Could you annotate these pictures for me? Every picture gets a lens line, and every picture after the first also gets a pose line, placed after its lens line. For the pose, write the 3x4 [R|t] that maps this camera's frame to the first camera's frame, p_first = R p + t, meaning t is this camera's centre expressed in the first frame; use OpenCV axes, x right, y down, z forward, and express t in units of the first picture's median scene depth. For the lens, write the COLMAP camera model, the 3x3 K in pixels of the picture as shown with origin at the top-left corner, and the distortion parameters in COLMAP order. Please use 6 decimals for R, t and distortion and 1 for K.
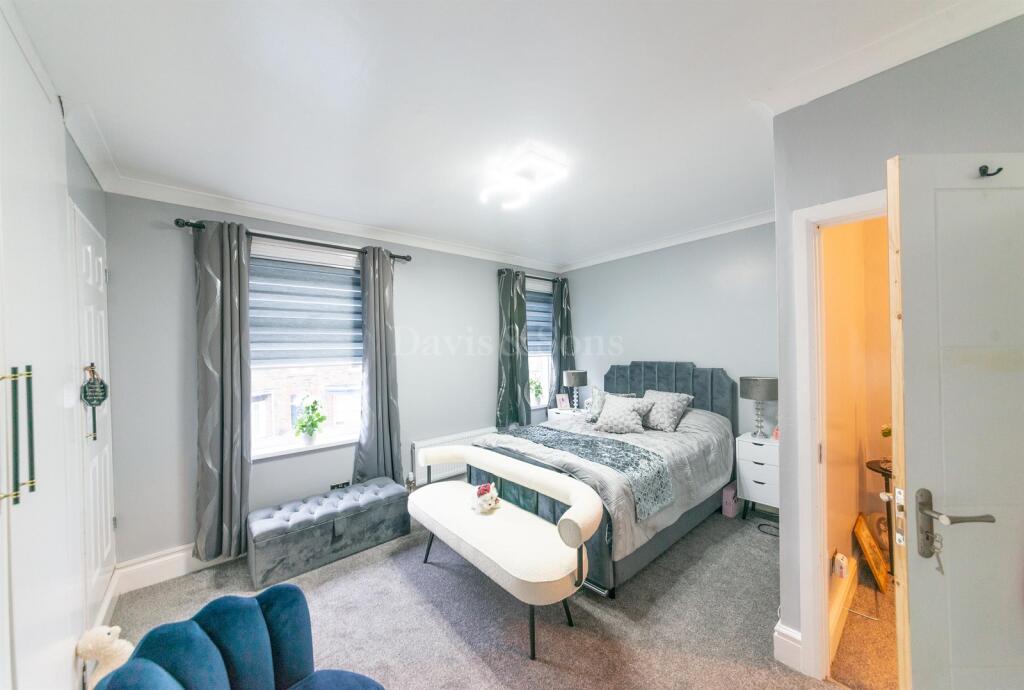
lens RADIAL K [[359.9, 0, 511.2], [0, 359.9, 345.5], [0, 0, 1]] dist [-0.000986, 0.000098]
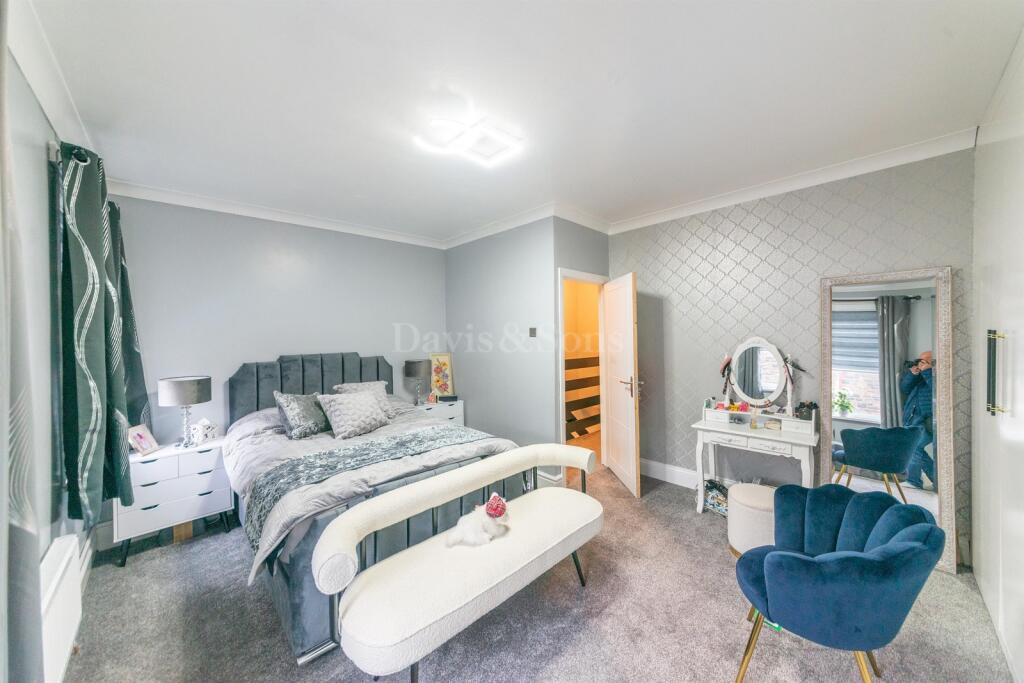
lens RADIAL K [[359.9, 0, 511.4], [0, 359.9, 339.4], [0, 0, 1]] dist [-0.000986, 0.000098]
pose [[-0.061307, 0.003000, 0.998114, -0.532753], [0.011666, 0.999929, -0.002289, 0.017203], [-0.998051, 0.011504, -0.061338, 0.606896]]
